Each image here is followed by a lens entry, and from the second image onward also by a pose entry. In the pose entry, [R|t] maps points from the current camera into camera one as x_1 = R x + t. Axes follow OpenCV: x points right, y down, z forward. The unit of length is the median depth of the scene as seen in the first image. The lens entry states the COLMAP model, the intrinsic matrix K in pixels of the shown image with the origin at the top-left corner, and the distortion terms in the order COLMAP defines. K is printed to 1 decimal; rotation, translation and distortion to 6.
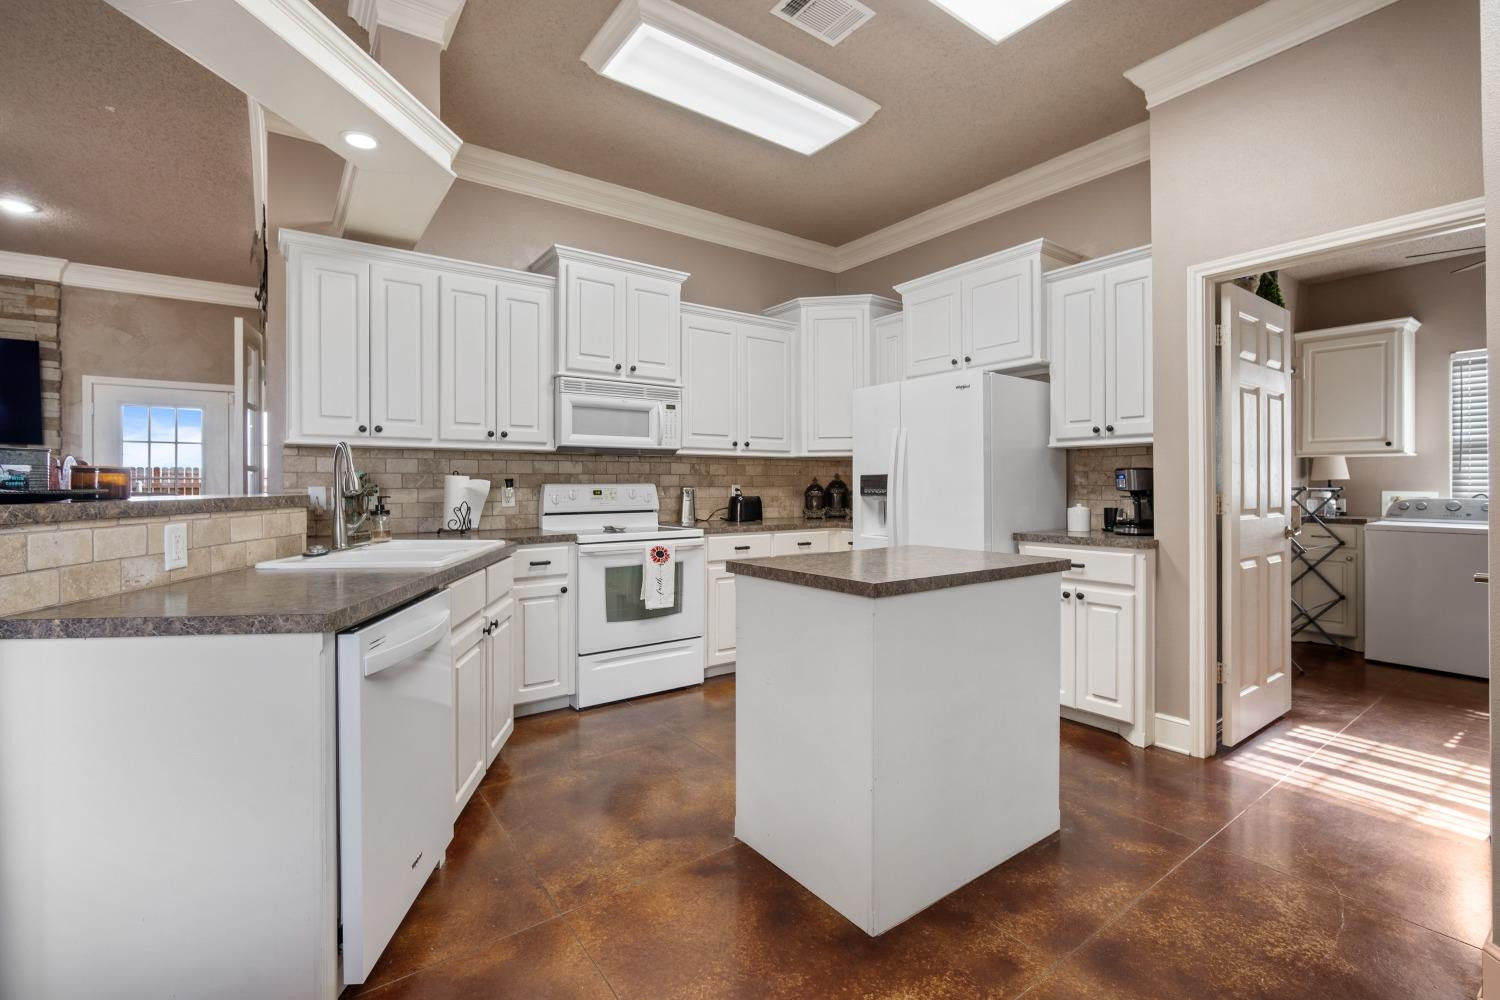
lens RADIAL K [[658.5, 0, 751.6], [0, 658.5, 488.7], [0, 0, 1]] dist [-0.006667, 0.000220]
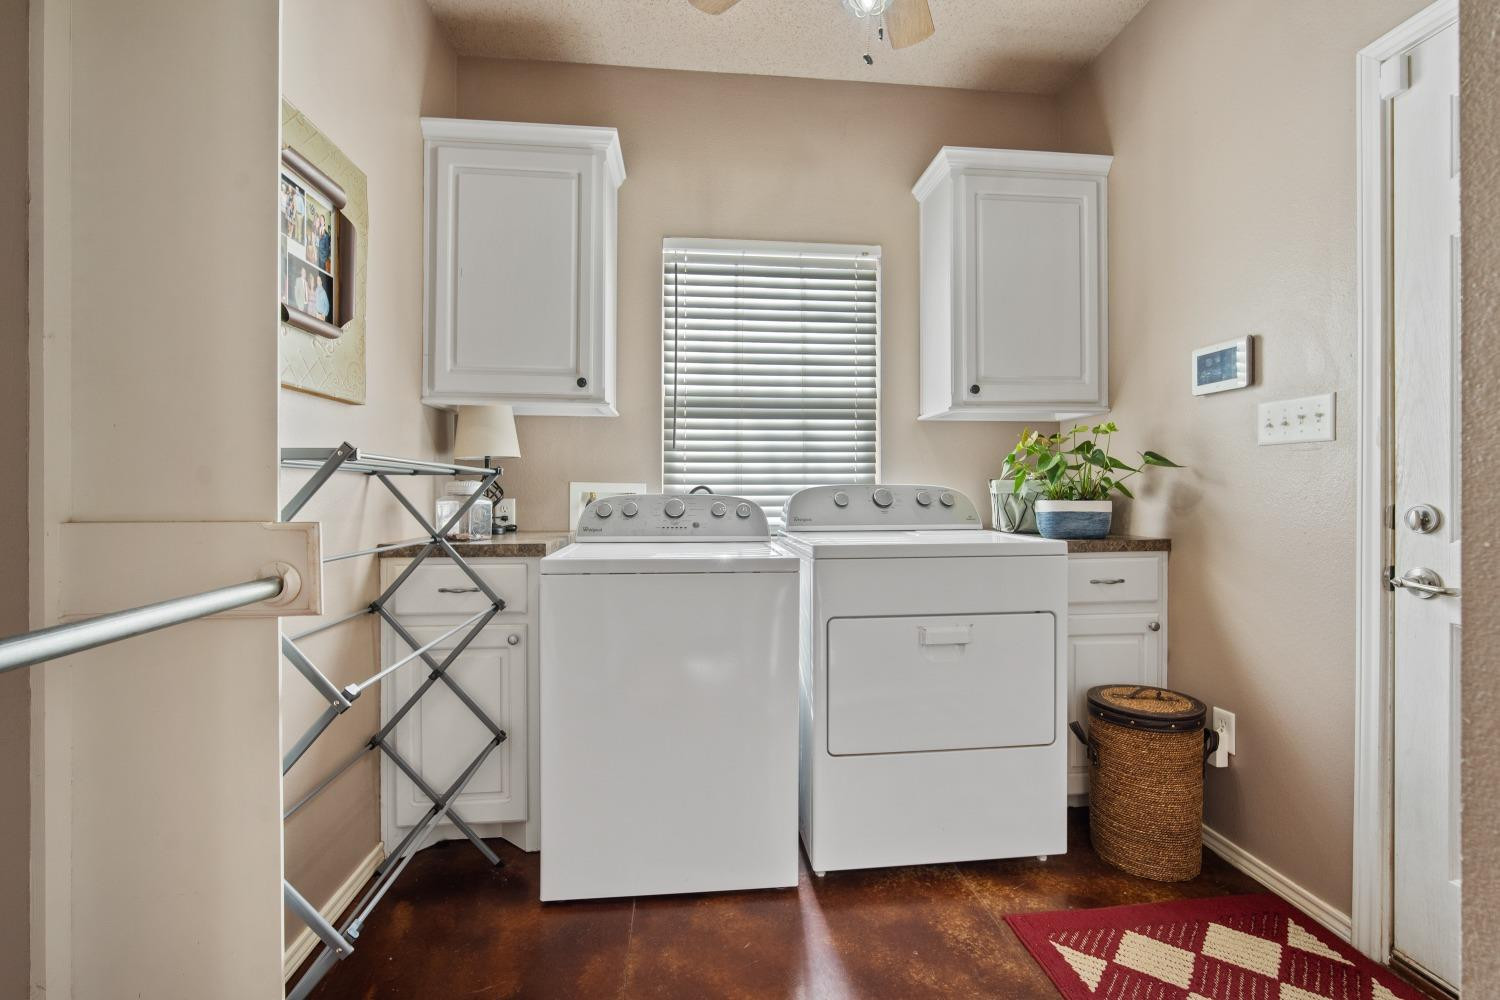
lens RADIAL K [[658.5, 0, 751.6], [0, 658.5, 488.7], [0, 0, 1]] dist [-0.006667, 0.000220]
pose [[0.496266, 0.010221, 0.868110, 0.497983], [0.002057, 0.999914, -0.012949, 0.013247], [-0.868168, 0.008212, 0.496203, 0.527226]]
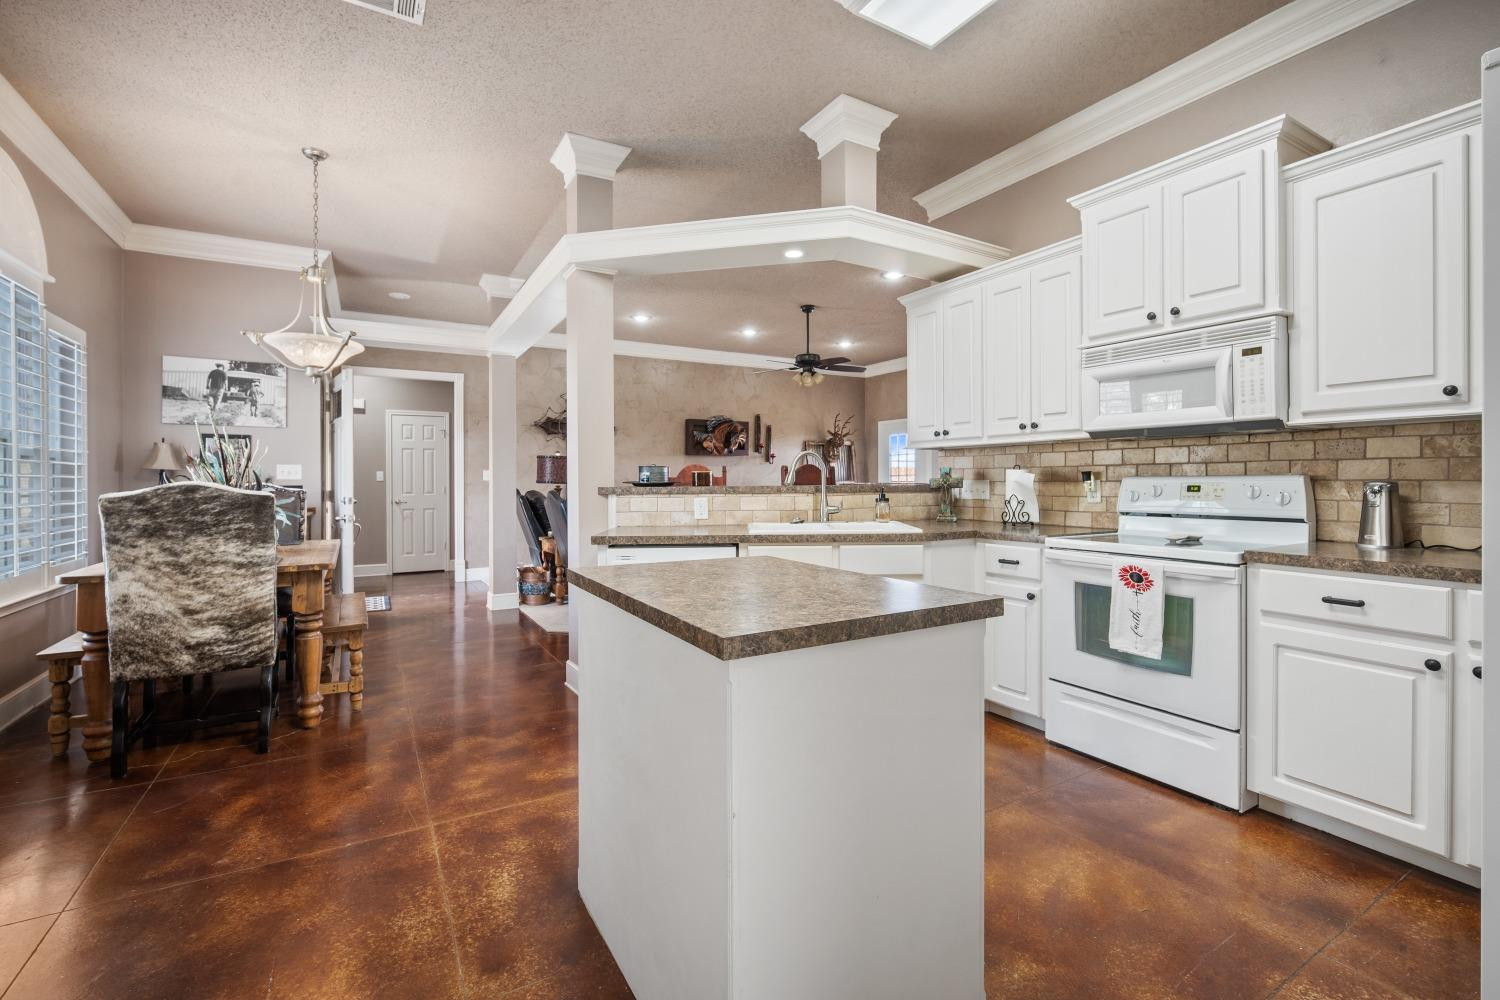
lens RADIAL K [[658.5, 0, 751.6], [0, 658.5, 488.7], [0, 0, 1]] dist [-0.006667, 0.000220]
pose [[-0.094184, 0.015426, -0.995435, 1.247471], [-0.001890, 0.999875, 0.015673, -0.010665], [0.995553, 0.003357, -0.094144, 1.388310]]
